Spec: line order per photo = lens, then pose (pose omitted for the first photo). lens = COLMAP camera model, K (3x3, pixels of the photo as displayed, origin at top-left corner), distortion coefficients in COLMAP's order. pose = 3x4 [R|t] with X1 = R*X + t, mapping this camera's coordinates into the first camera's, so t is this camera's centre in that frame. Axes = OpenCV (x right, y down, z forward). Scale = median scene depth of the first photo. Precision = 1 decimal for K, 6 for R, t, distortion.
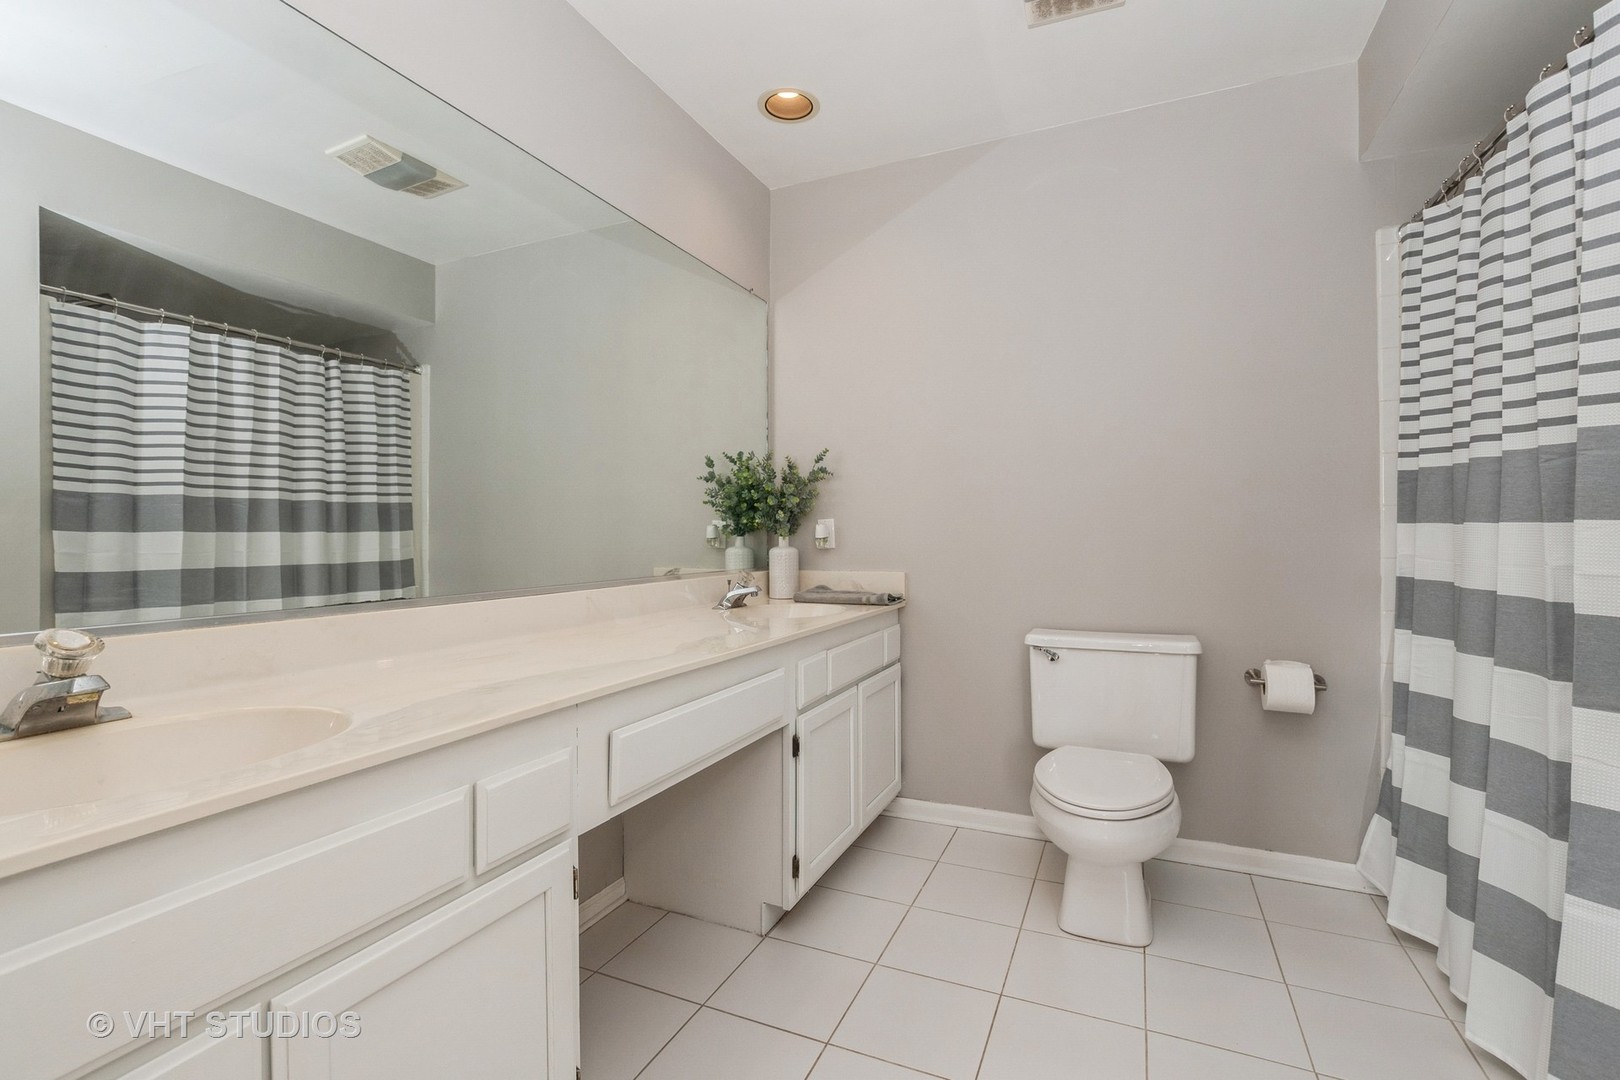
lens RADIAL K [[719.2, 0, 810.0], [0, 719.2, 536.0], [0, 0, 1]] dist [-0.023156, 0.002878]
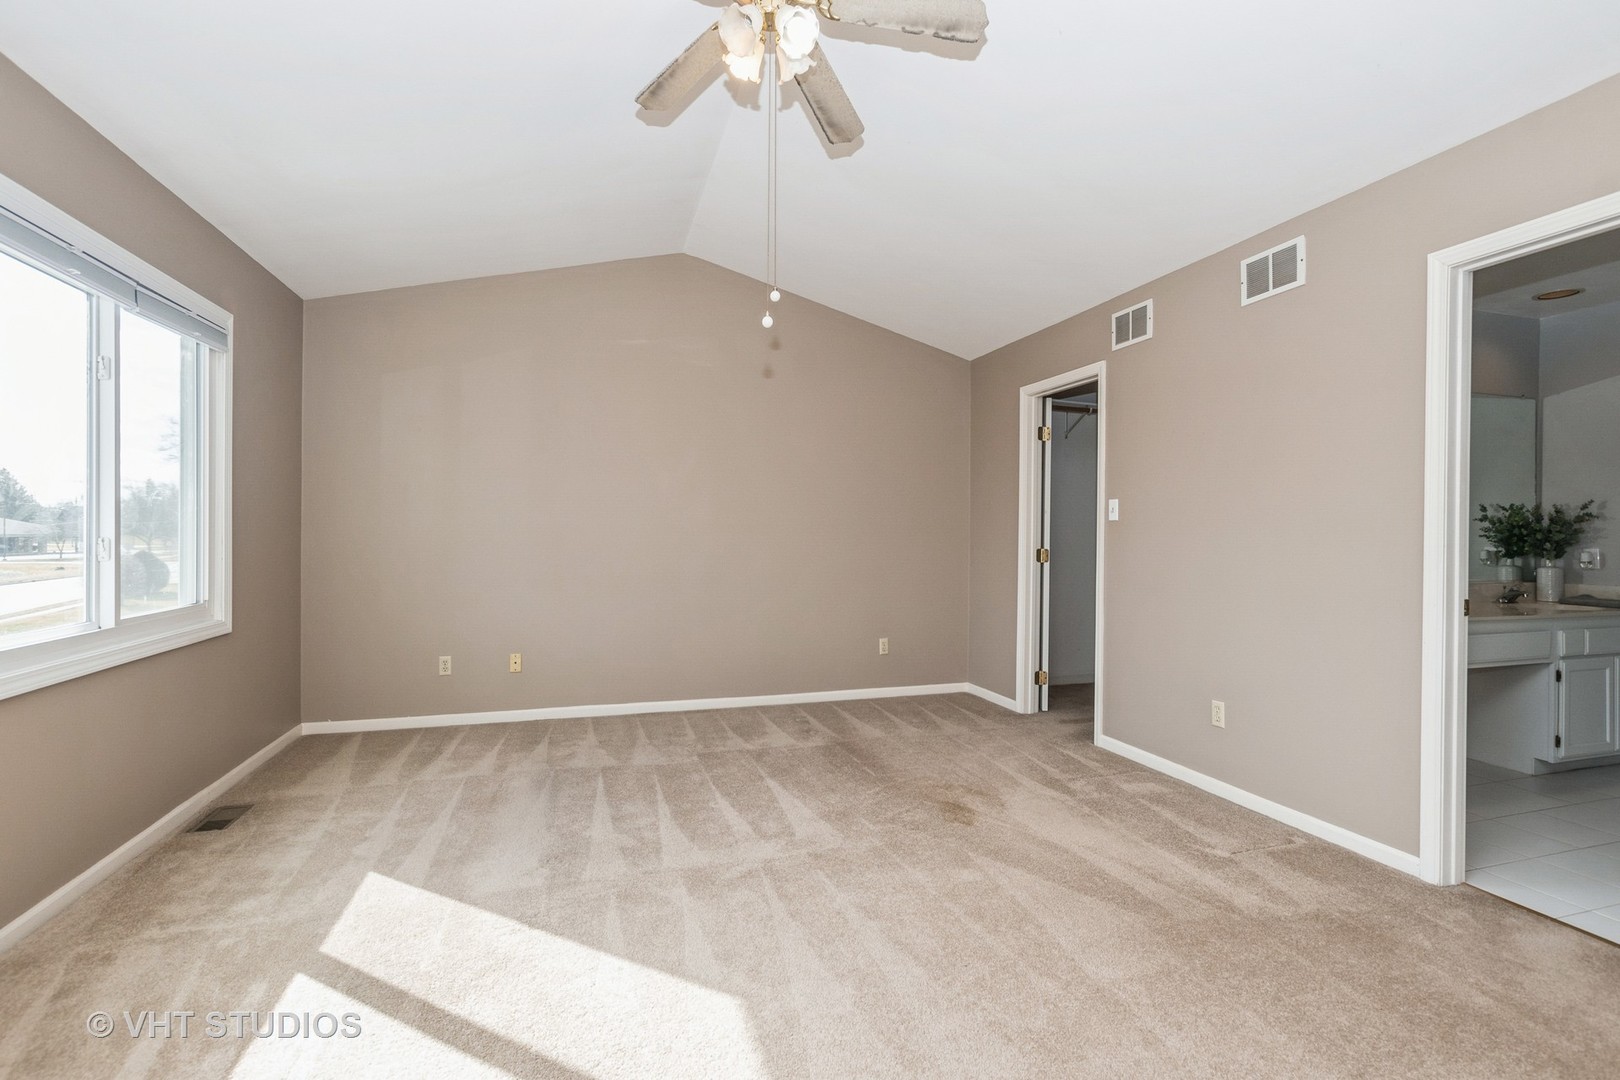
lens RADIAL K [[719.2, 0, 835.4], [0, 719.2, 531.3], [0, 0, 1]] dist [-0.023156, 0.002878]
pose [[0.675592, 0.007951, -0.737232, 0.037193], [-0.022726, 0.999691, -0.010044, -0.009501], [0.736925, 0.023540, 0.675565, -1.052268]]
